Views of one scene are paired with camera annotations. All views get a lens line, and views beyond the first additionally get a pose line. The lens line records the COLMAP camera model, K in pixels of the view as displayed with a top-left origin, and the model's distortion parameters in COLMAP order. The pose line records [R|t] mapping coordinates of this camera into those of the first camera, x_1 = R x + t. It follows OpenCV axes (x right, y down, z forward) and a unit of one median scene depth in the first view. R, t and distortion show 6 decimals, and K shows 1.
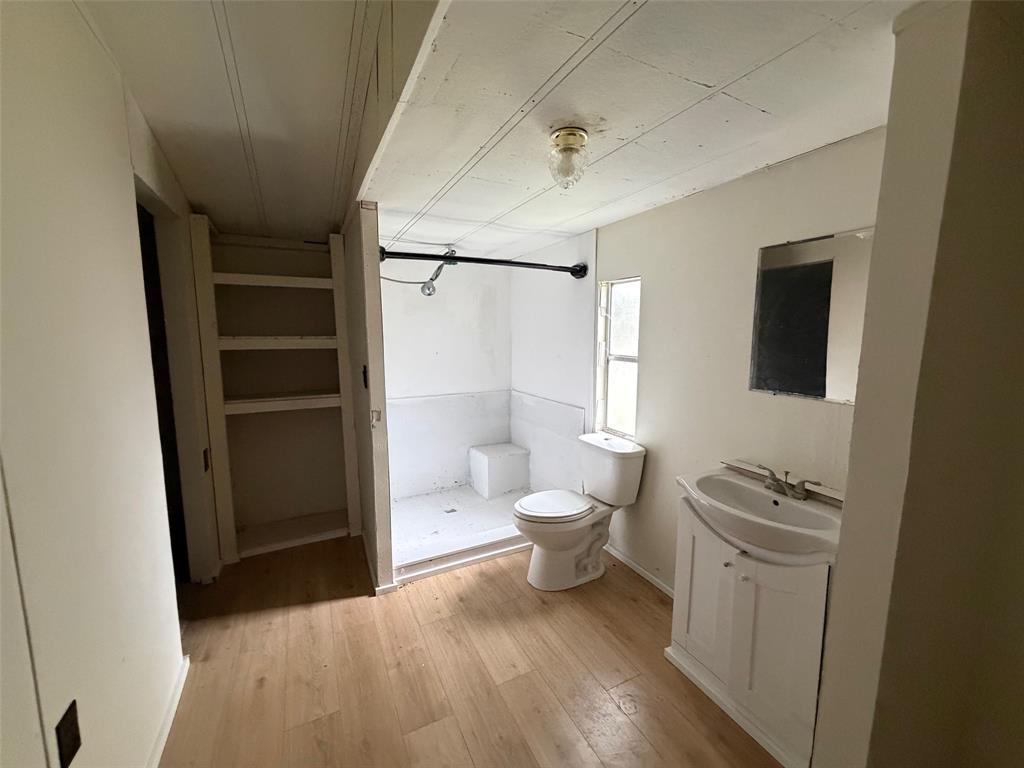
lens RADIAL K [[407.3, 0, 510.7], [0, 407.3, 382.7], [0, 0, 1]] dist [0.000951, -0.000044]
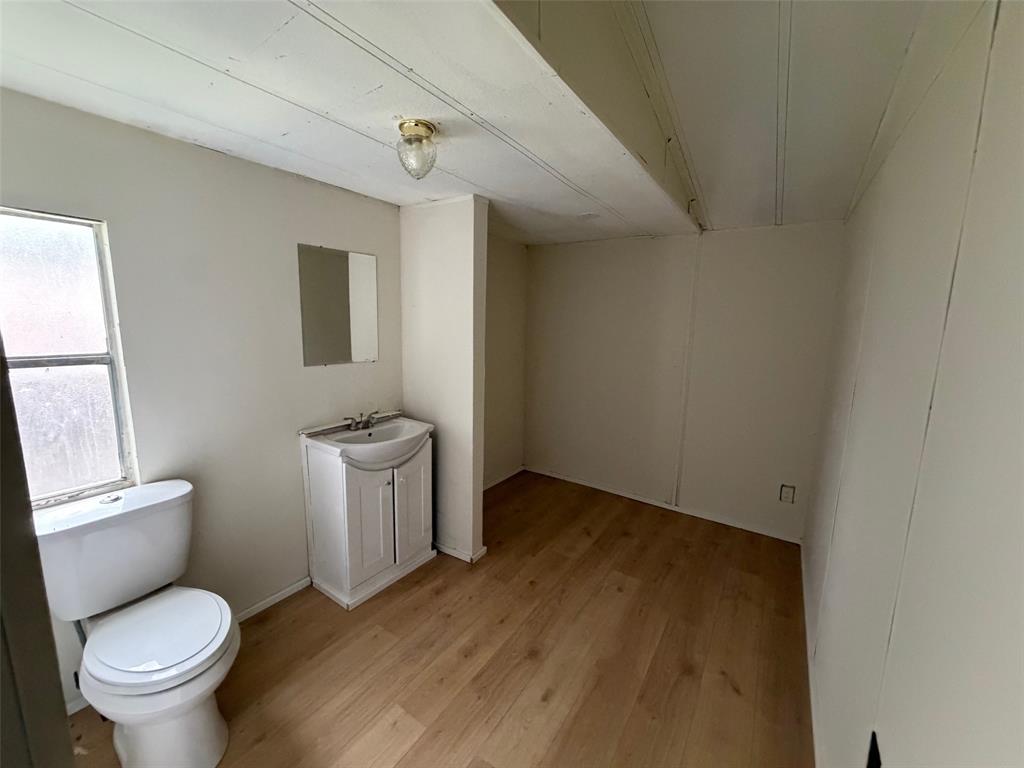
lens RADIAL K [[407.3, 0, 510.6], [0, 407.3, 382.4], [0, 0, 1]] dist [0.000951, -0.000044]
pose [[-0.495322, -0.141274, 0.857145, -0.749902], [0.085996, 0.973867, 0.210207, -0.138198], [-0.864442, 0.177831, -0.470229, 1.107284]]
